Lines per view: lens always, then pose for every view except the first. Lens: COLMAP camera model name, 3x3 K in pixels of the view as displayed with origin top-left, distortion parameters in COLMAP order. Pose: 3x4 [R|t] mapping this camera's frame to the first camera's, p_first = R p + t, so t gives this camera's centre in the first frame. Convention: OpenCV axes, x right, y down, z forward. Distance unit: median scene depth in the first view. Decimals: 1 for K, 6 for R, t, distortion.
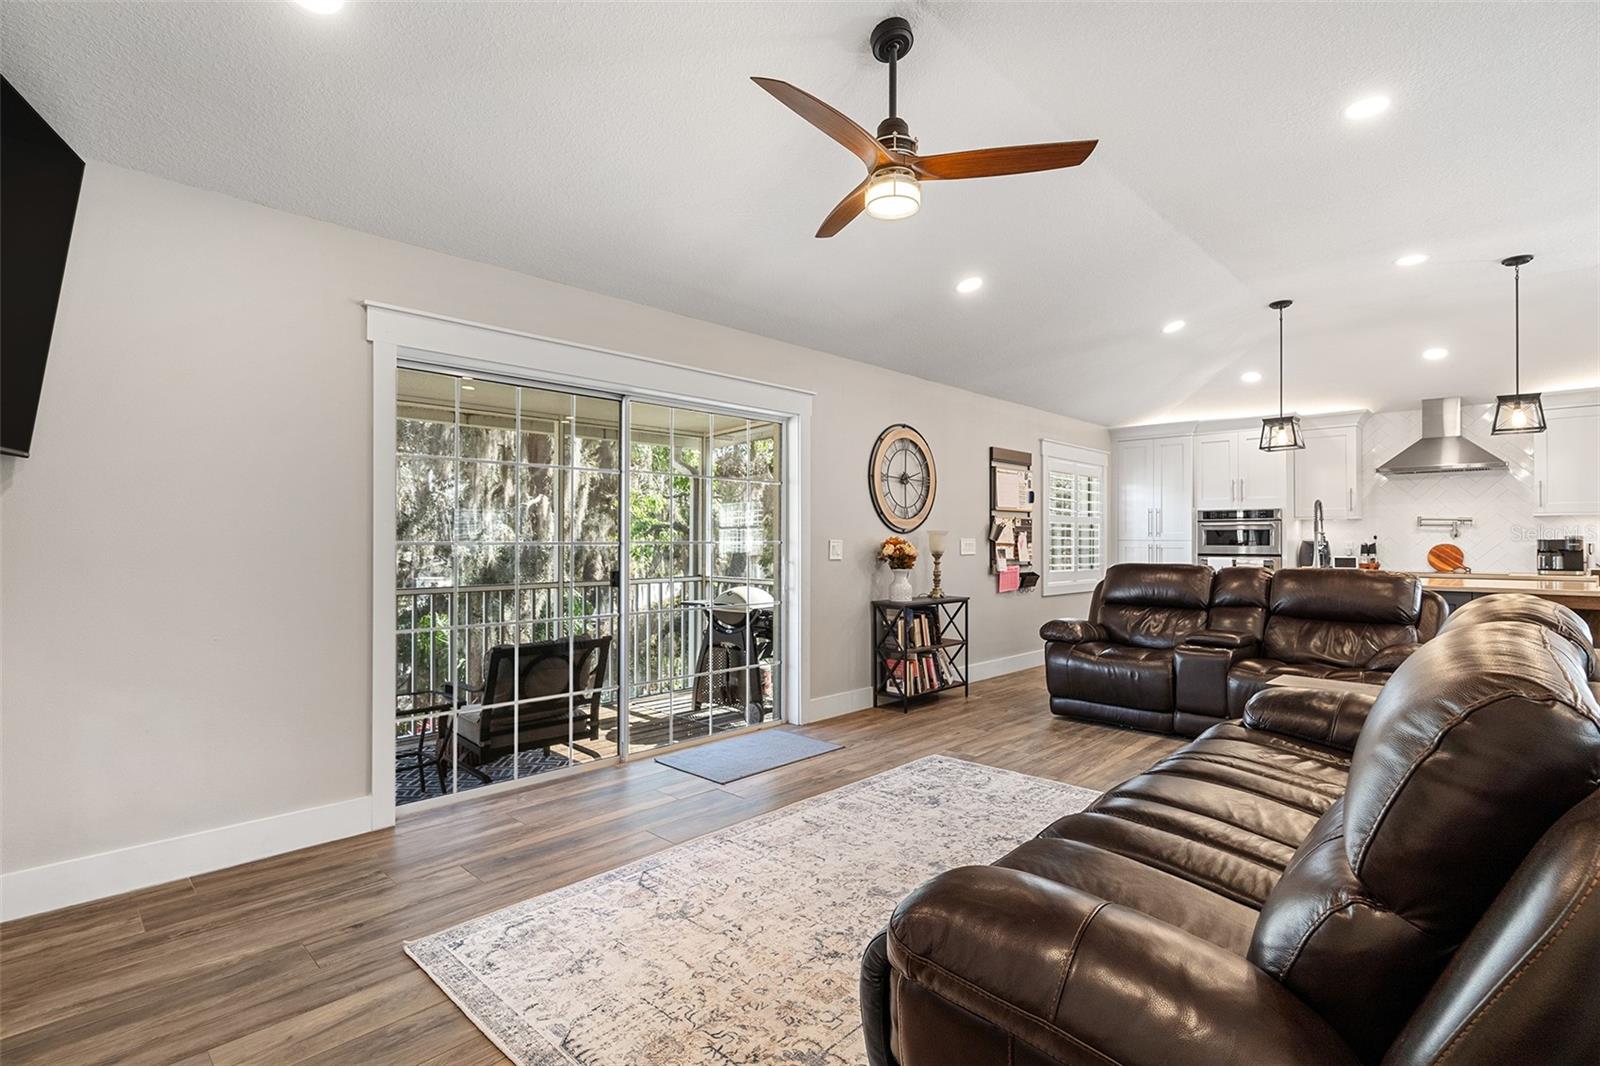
lens RADIAL K [[766.2, 0, 802.5], [0, 766.2, 530.0], [0, 0, 1]] dist [-0.003868, 0.000573]
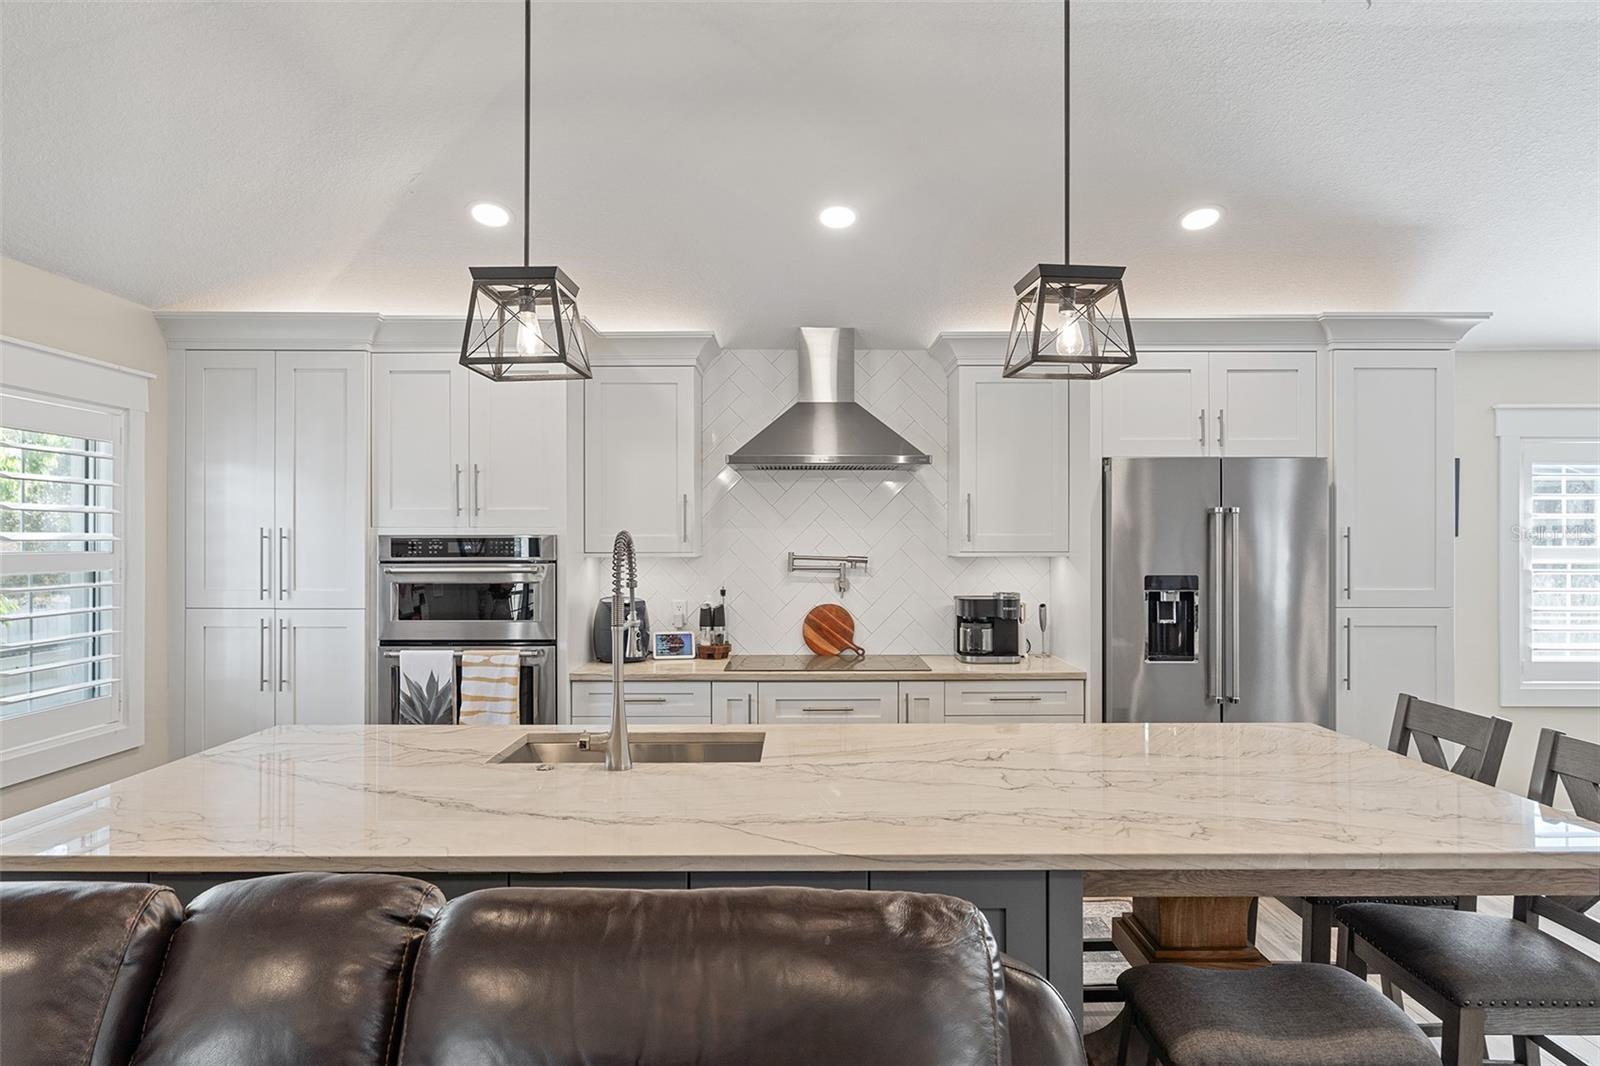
lens RADIAL K [[1005.4, 0, 802.0], [0, 1005.4, 536.5], [0, 0, 1]] dist [-0.004286, -0.000607]
pose [[0.724490, 0.000626, 0.689285, 0.331537], [-0.007581, 0.999946, 0.007061, -0.032651], [-0.689243, -0.010341, 0.724456, 0.486379]]
